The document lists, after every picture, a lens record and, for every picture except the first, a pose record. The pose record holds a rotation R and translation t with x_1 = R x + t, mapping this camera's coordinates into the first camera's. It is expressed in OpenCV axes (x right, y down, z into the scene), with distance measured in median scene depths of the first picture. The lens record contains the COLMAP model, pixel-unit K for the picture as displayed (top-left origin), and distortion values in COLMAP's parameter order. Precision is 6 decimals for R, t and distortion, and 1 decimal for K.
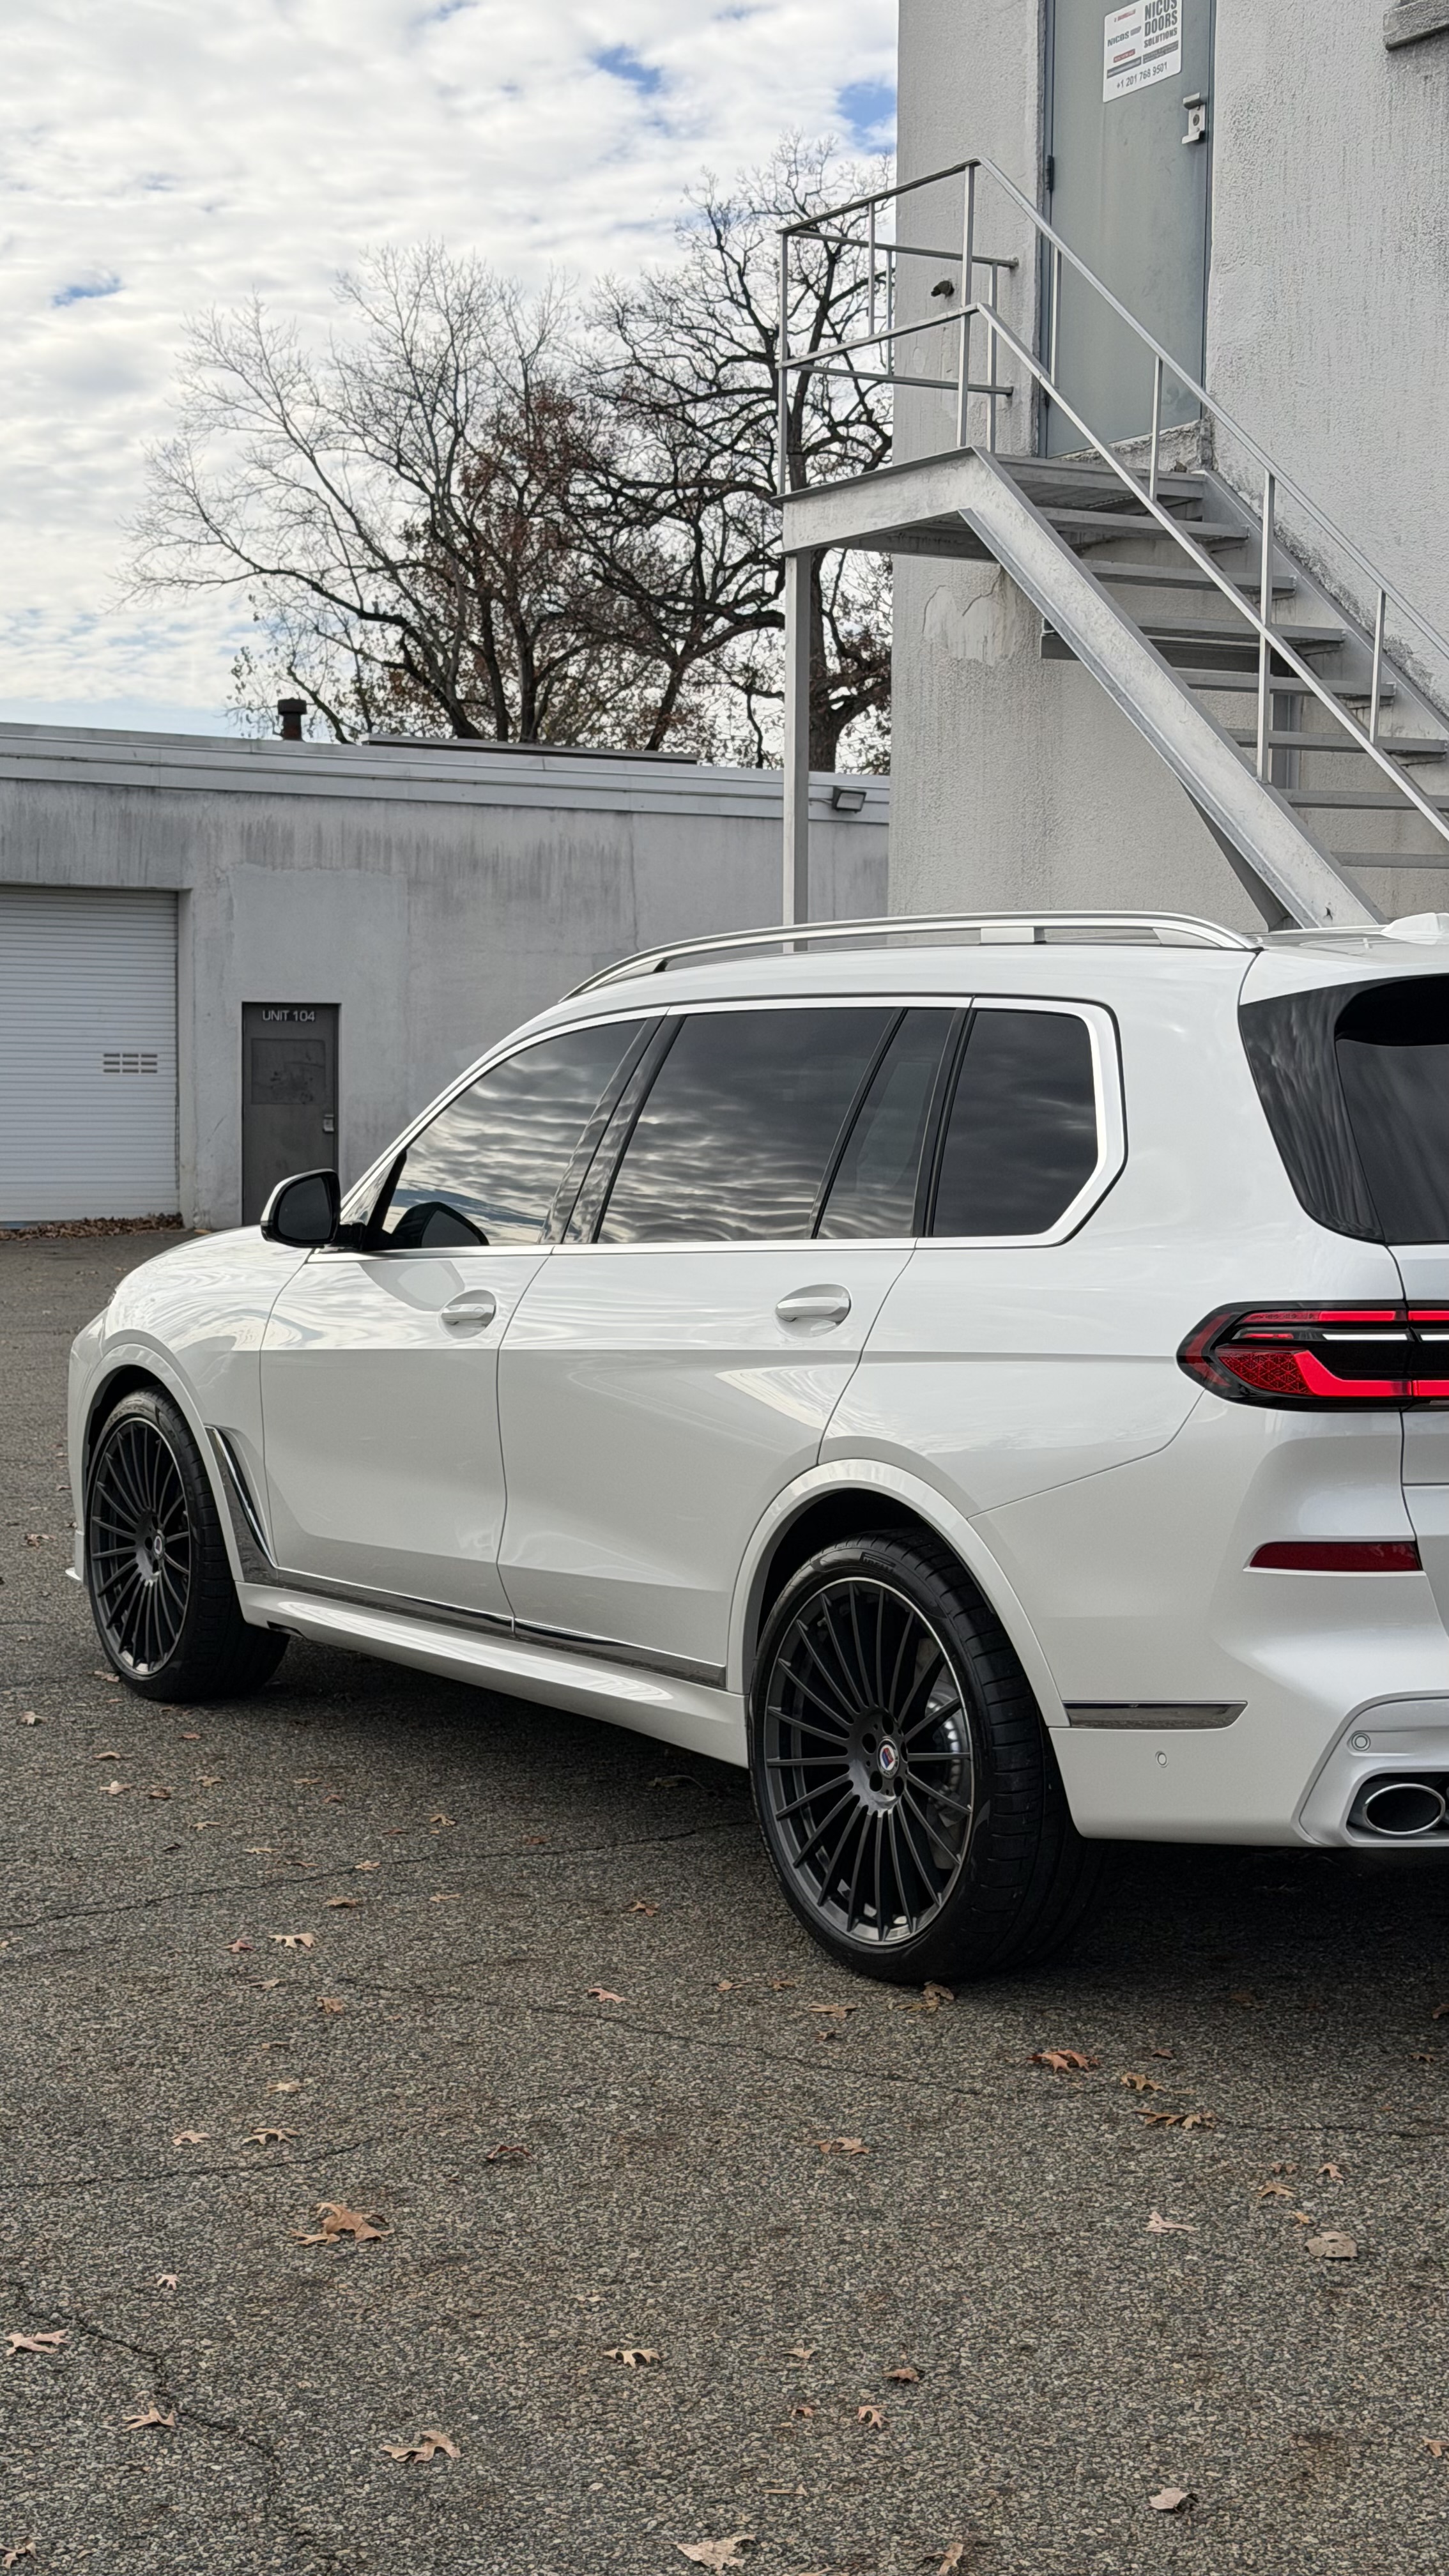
lens RADIAL K [[3568.6, 0, 724.5], [0, 3568.6, 1288.0], [0, 0, 1]] dist [0.154646, -0.140117]
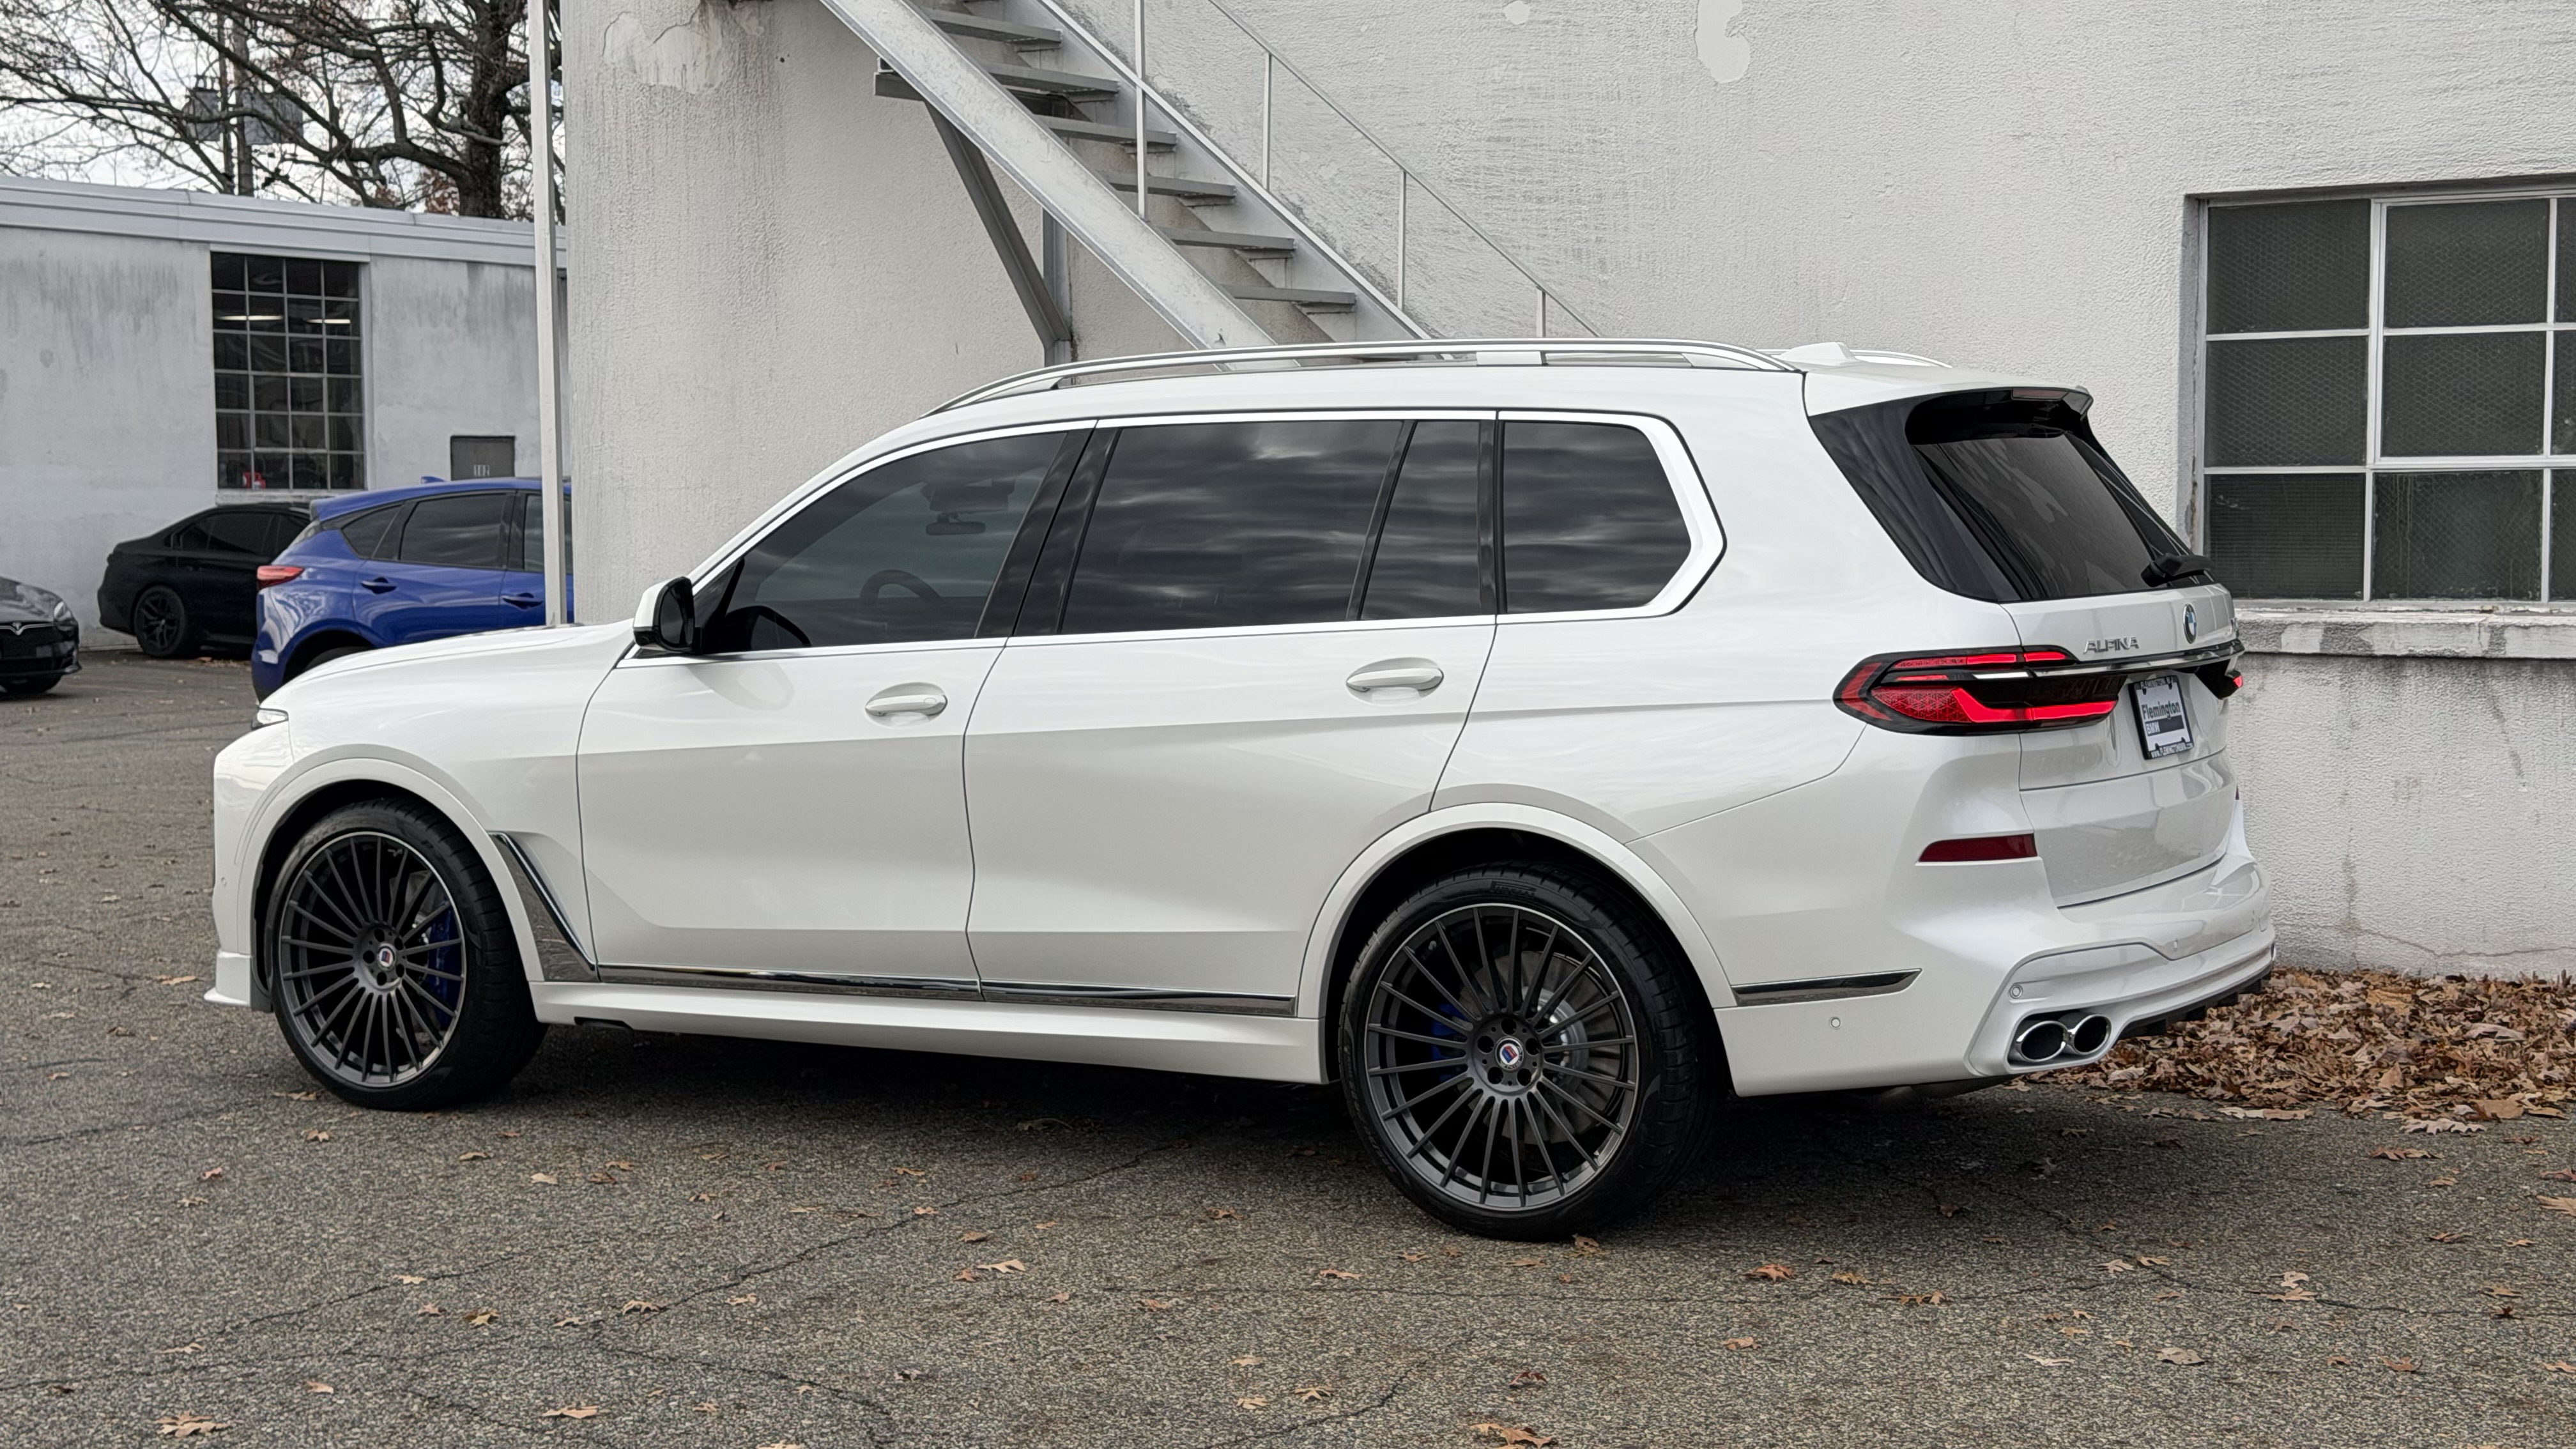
lens RADIAL K [[3568.6, 0, 1288.0], [0, 3568.6, 724.5], [0, 0, 1]] dist [0.154646, -0.140117]
pose [[0.893826, -0.041406, 0.446498, -0.545418], [0.038883, 0.999134, 0.014816, 0.002022], [-0.446725, 0.004118, 0.894662, -0.024939]]
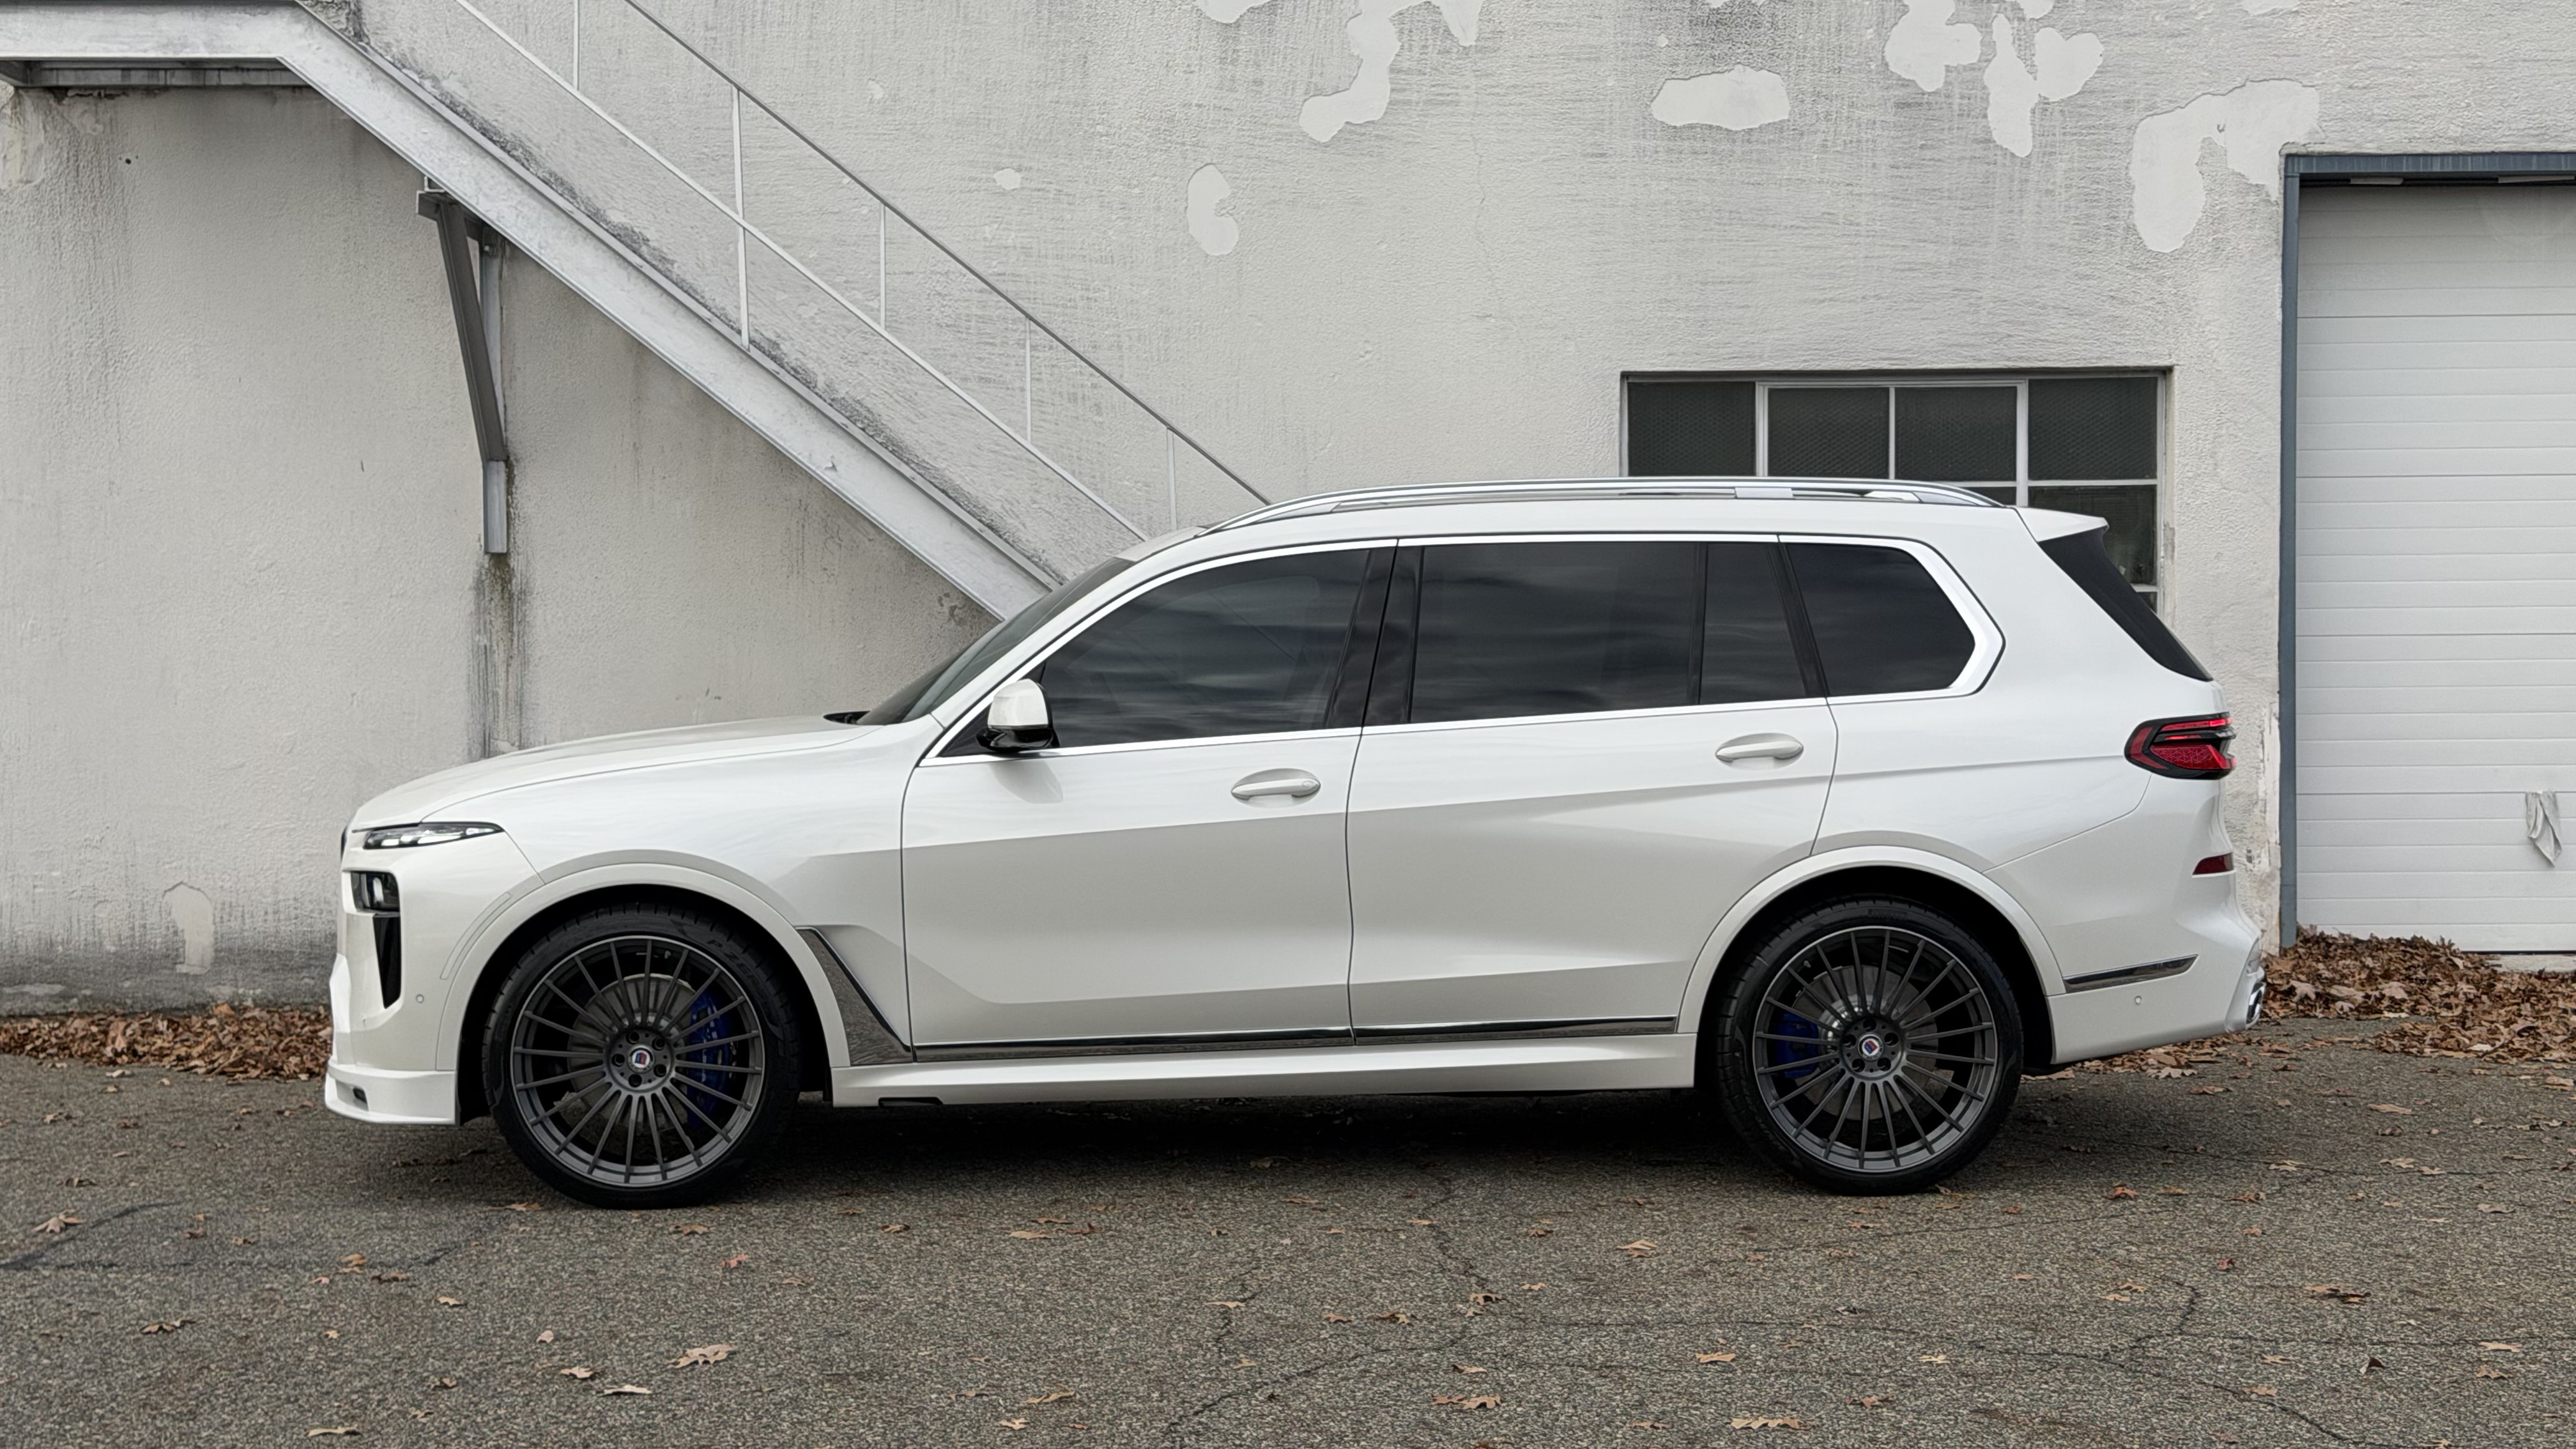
lens RADIAL K [[3568.6, 0, 1288.0], [0, 3568.6, 724.5], [0, 0, 1]] dist [0.154646, -0.140117]
pose [[0.502919, -0.037526, 0.863518, -1.358598], [0.062521, 0.998019, 0.006958, -0.027595], [-0.862069, 0.050489, 0.504269, 0.454786]]
